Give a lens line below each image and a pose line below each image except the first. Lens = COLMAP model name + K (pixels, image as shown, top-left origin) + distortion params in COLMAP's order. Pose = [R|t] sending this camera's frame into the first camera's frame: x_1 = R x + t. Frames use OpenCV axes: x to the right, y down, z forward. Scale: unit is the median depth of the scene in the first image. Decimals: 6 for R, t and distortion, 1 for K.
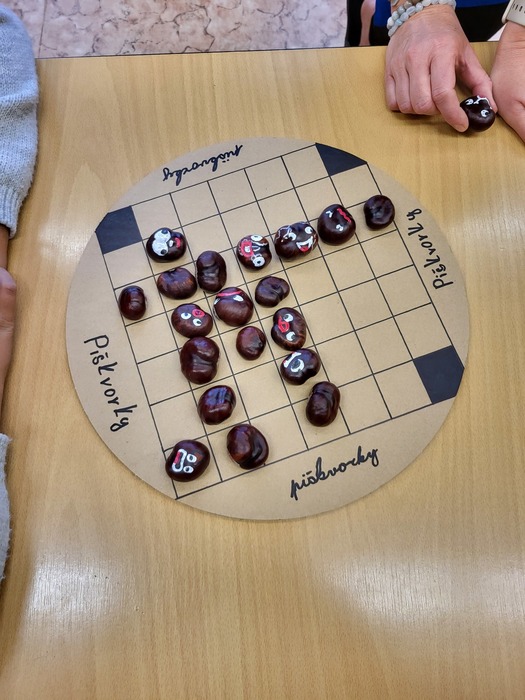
lens RADIAL K [[534.7, 0, 262.5], [0, 534.7, 350.0], [0, 0, 1]] dist [0.005013, 0.000459]
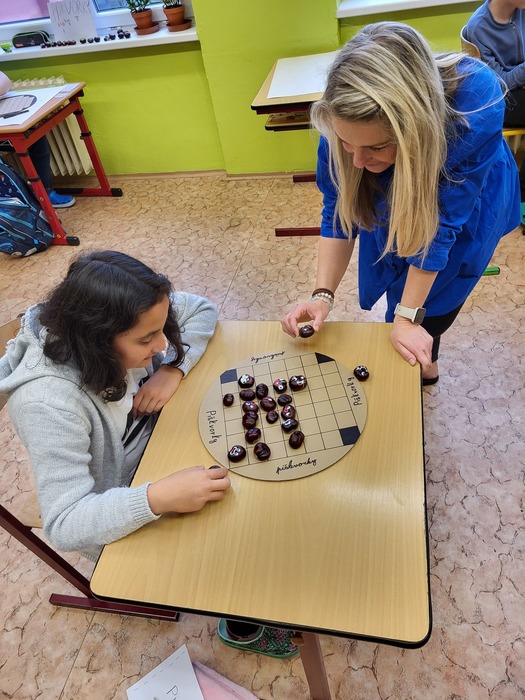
lens RADIAL K [[534.7, 0, 262.5], [0, 534.7, 350.0], [0, 0, 1]] dist [0.005013, 0.000459]
pose [[0.971112, 0.059569, -0.231071, 0.468300], [-0.169484, 0.853844, -0.492165, 0.910164], [0.167981, 0.517110, 0.839273, -1.165214]]
